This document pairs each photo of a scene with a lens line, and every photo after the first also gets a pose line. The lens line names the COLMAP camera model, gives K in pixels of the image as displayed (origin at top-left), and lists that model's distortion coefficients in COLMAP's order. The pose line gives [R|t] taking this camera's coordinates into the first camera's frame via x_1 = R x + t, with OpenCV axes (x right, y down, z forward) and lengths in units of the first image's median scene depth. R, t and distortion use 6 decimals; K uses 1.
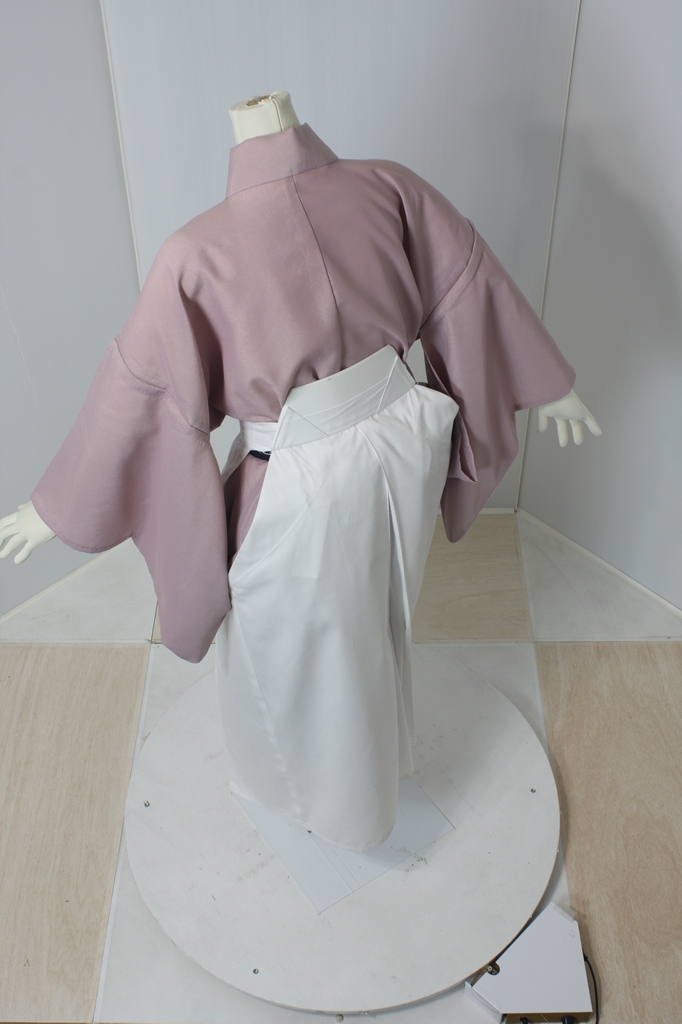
lens RADIAL K [[1177.1, 0, 341.0], [0, 1177.1, 512.0], [0, 0, 1]] dist [-0.014362, 0.003102]
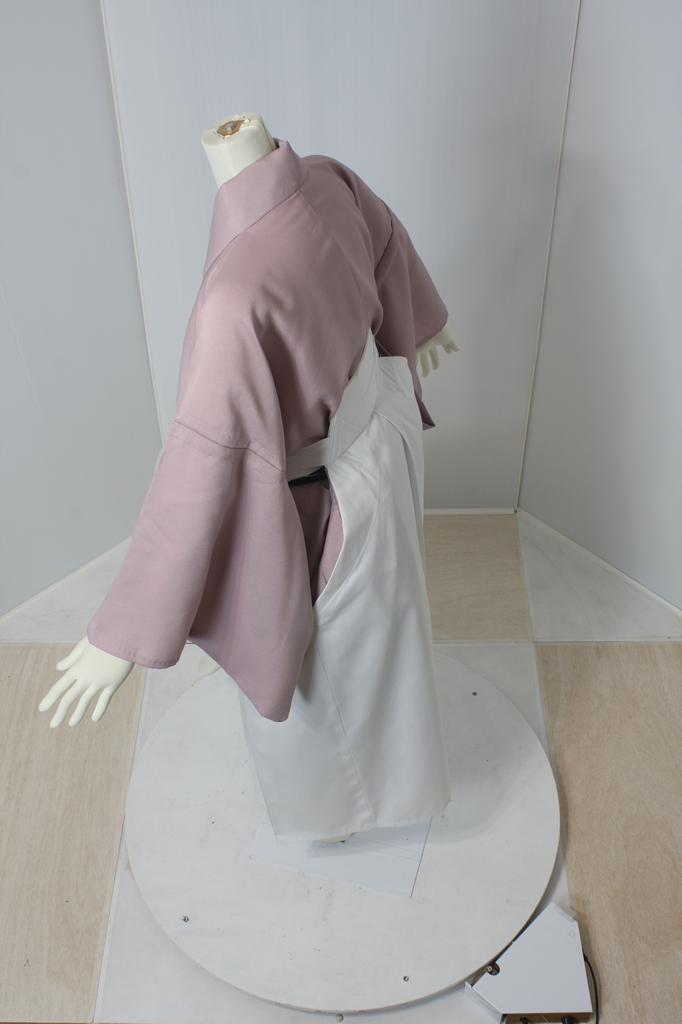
lens RADIAL K [[1177.1, 0, 341.0], [0, 1177.1, 512.0], [0, 0, 1]] dist [-0.014362, 0.003102]
pose [[0.767389, -0.439868, 0.466509, -0.520151], [0.442756, 0.889788, 0.110658, -0.121342], [-0.463769, 0.121631, 0.877567, 0.135619]]
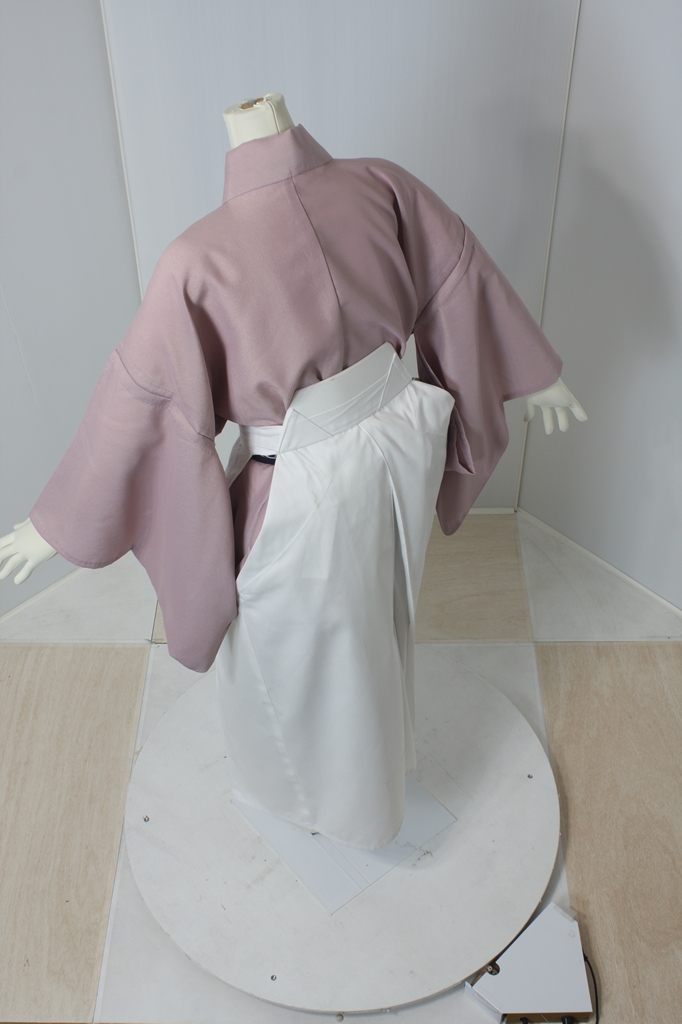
lens RADIAL K [[1177.1, 0, 341.0], [0, 1177.1, 512.0], [0, 0, 1]] dist [-0.014362, 0.003102]
pose [[0.996171, -0.060512, 0.063095, -0.070114], [0.060568, 0.998164, 0.001028, -0.000841], [-0.063041, 0.002797, 0.998007, 0.002045]]
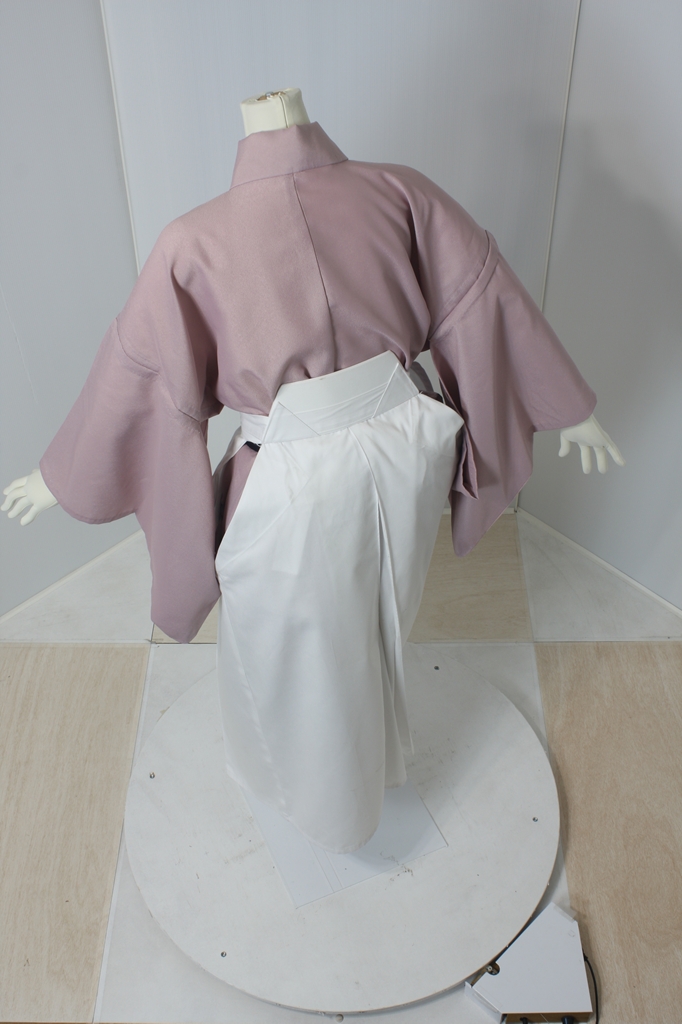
lens RADIAL K [[1177.1, 0, 341.0], [0, 1177.1, 512.0], [0, 0, 1]] dist [-0.014362, 0.003102]
pose [[0.985335, 0.117113, -0.124093, 0.138496], [-0.116759, 0.993108, 0.010144, -0.012012], [0.124426, 0.004494, 0.992219, 0.009600]]
